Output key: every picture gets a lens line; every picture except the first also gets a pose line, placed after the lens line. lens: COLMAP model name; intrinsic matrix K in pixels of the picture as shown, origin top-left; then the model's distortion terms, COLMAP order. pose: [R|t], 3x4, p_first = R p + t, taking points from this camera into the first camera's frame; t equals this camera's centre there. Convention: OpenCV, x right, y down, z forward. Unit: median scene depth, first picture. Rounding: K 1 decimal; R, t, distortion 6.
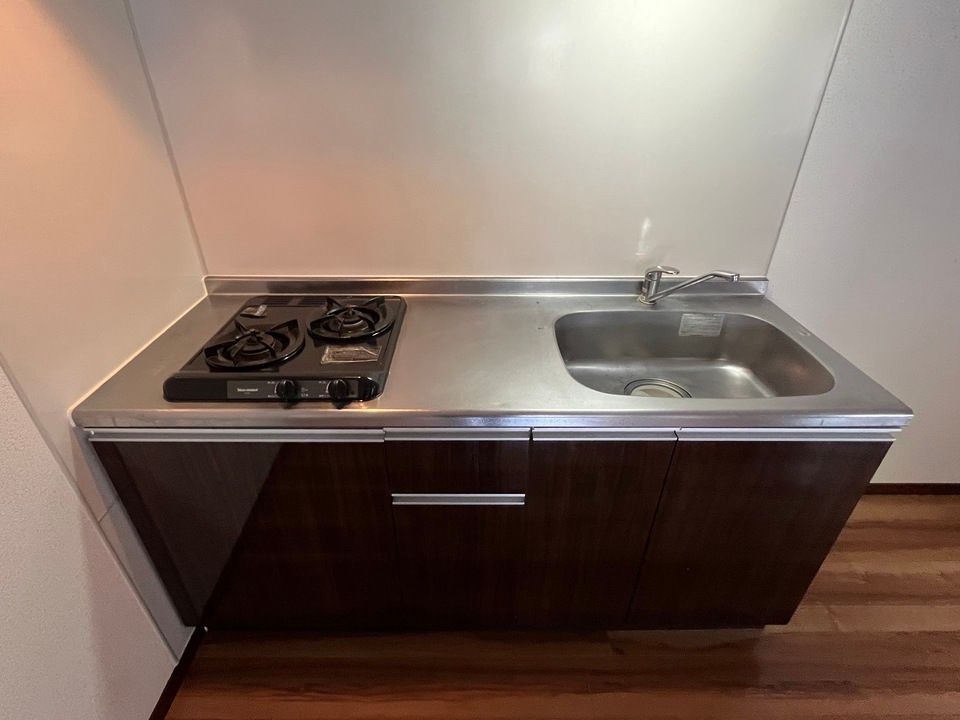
lens RADIAL K [[481.1, 0, 480.0], [0, 481.1, 360.0], [0, 0, 1]] dist [-0.001154, -0.000231]
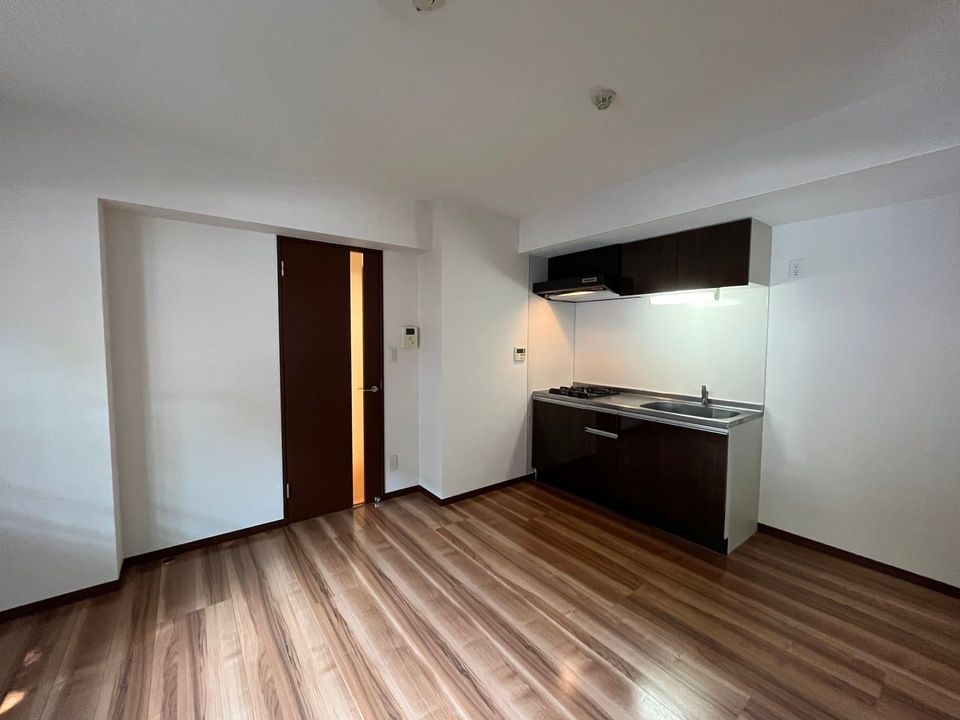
lens RADIAL K [[388.5, 0, 480.0], [0, 388.5, 360.0], [0, 0, 1]] dist [-0.000133, -0.000016]
pose [[0.605343, 0.052952, -0.794202, 1.518123], [-0.413937, 0.873190, -0.257286, 0.850961], [0.679865, 0.484496, 0.550498, -1.310854]]
